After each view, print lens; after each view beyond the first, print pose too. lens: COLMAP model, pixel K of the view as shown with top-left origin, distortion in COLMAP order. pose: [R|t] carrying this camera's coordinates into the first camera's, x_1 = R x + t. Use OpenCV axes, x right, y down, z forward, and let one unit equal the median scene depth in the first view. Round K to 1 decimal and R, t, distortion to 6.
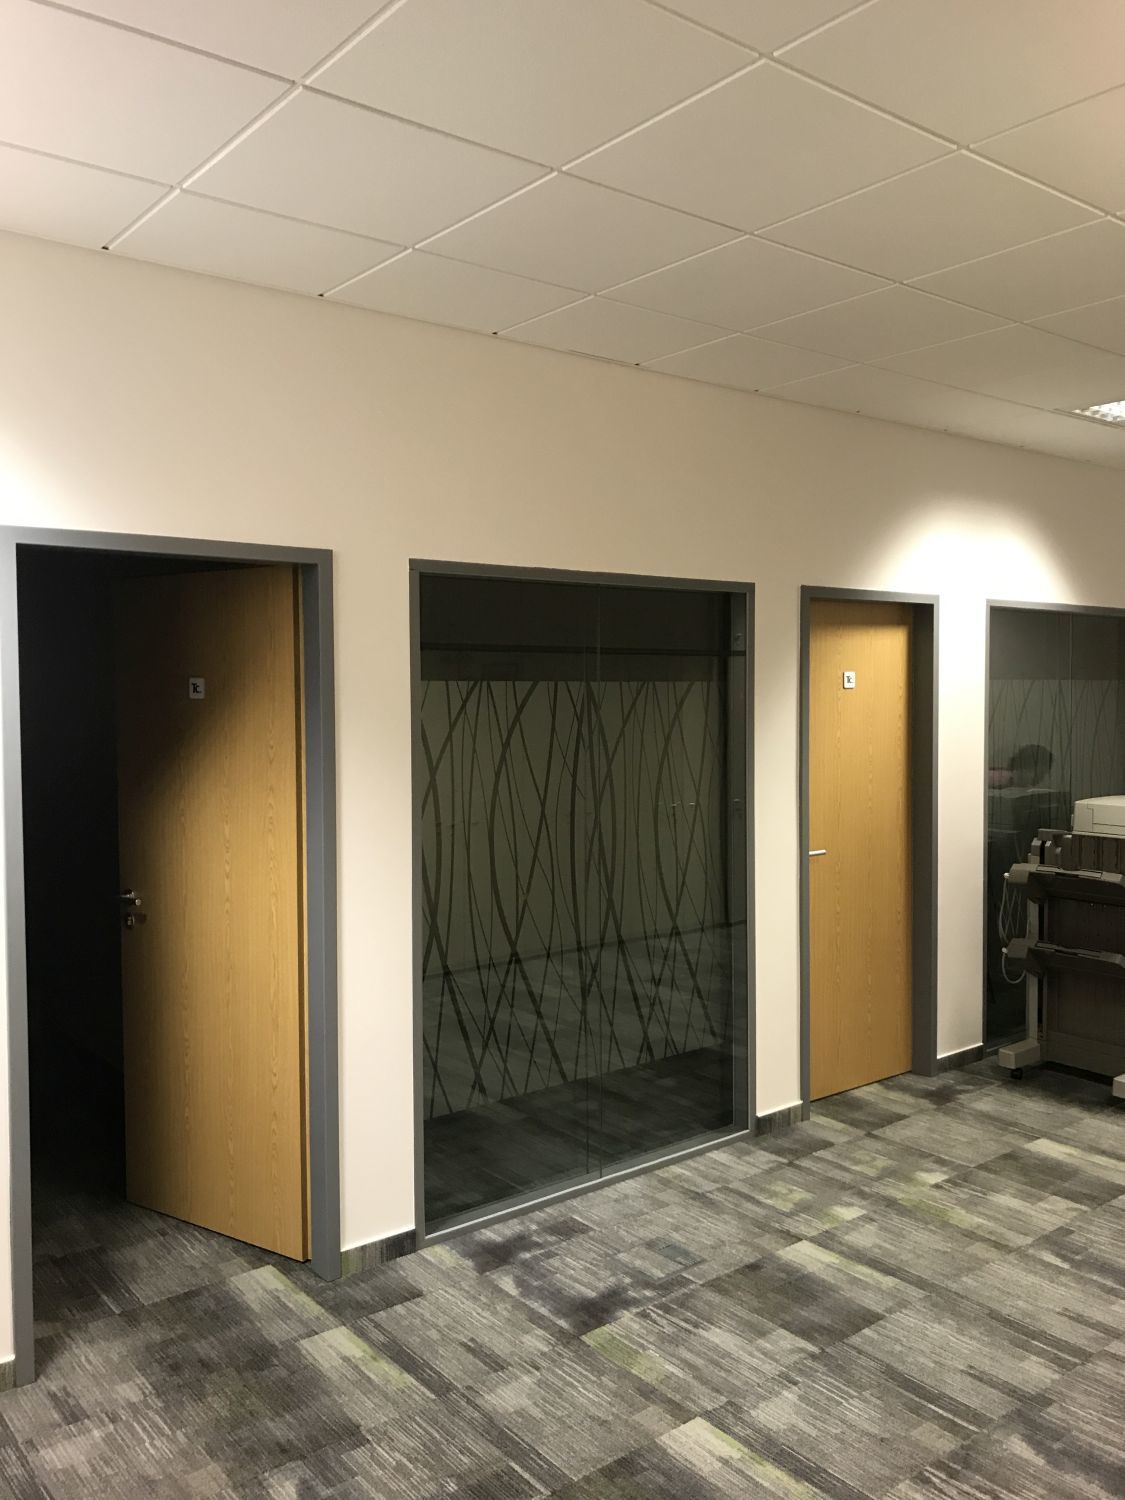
lens RADIAL K [[1231.0, 0, 563.2], [0, 1231.0, 750.0], [0, 0, 1]] dist [0.030927, -0.031621]
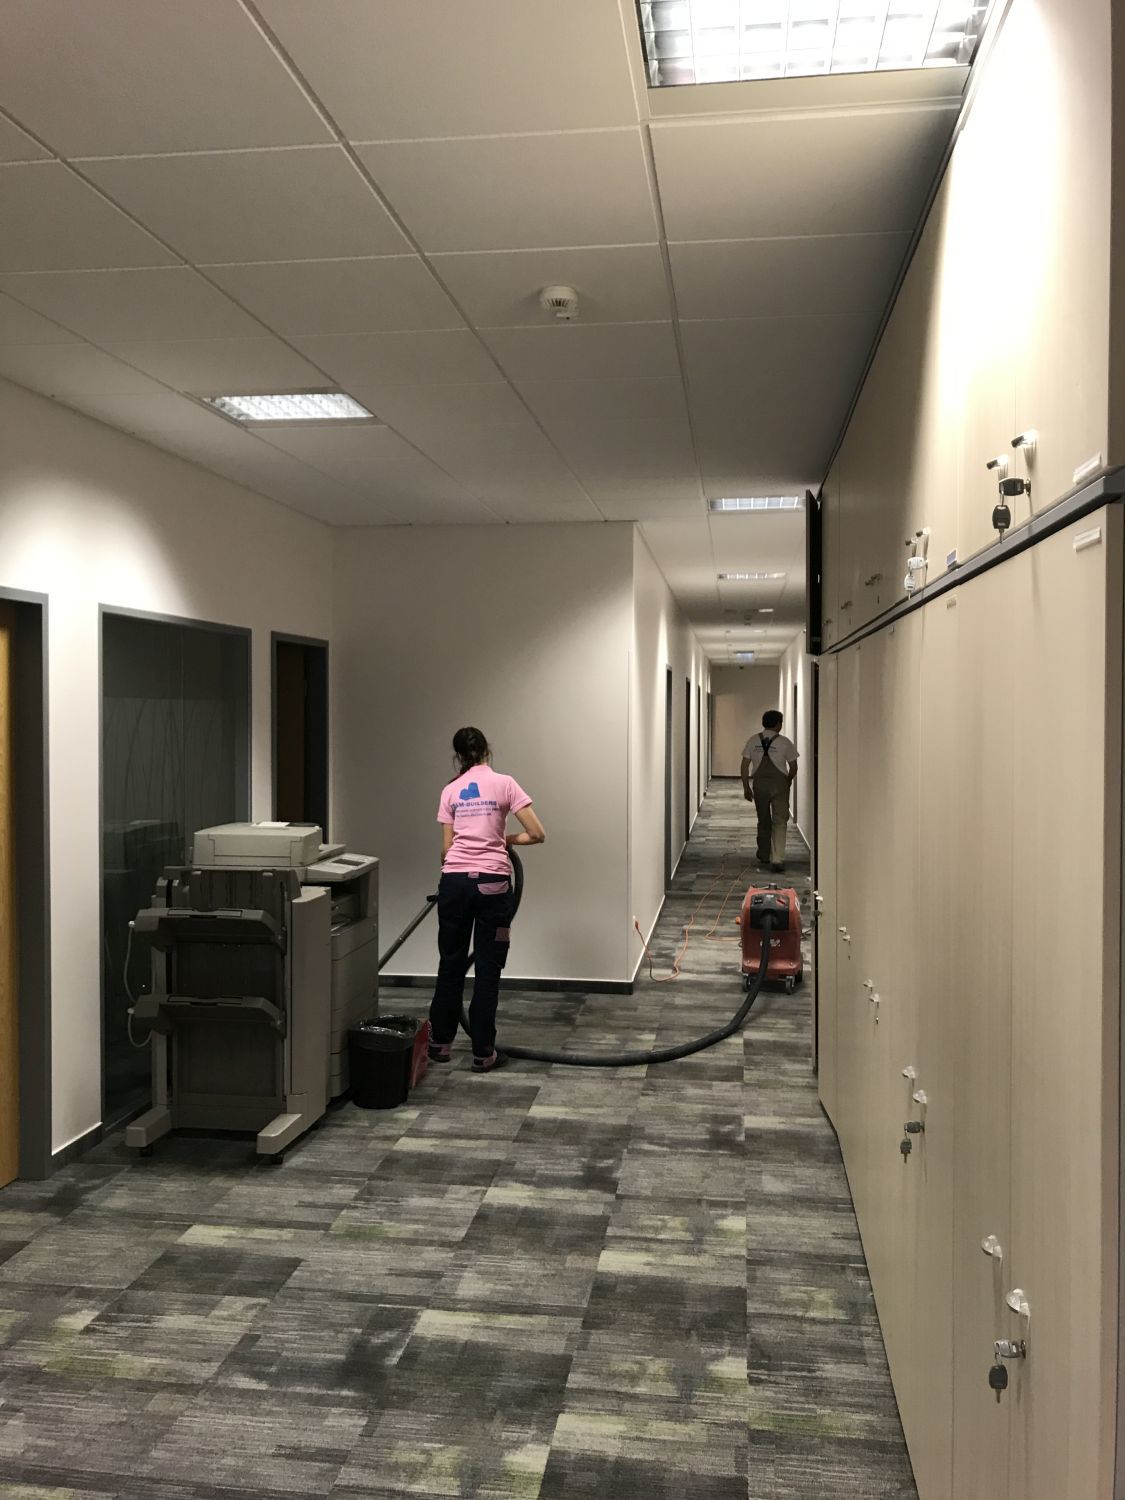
lens RADIAL K [[1231.0, 0, 565.9], [0, 1231.0, 749.0], [0, 0, 1]] dist [0.030927, -0.031621]
pose [[0.719918, -0.017292, 0.693843, -0.022792], [0.028232, 0.999592, -0.004382, -0.009691], [-0.693484, 0.022743, 0.720113, 0.184894]]
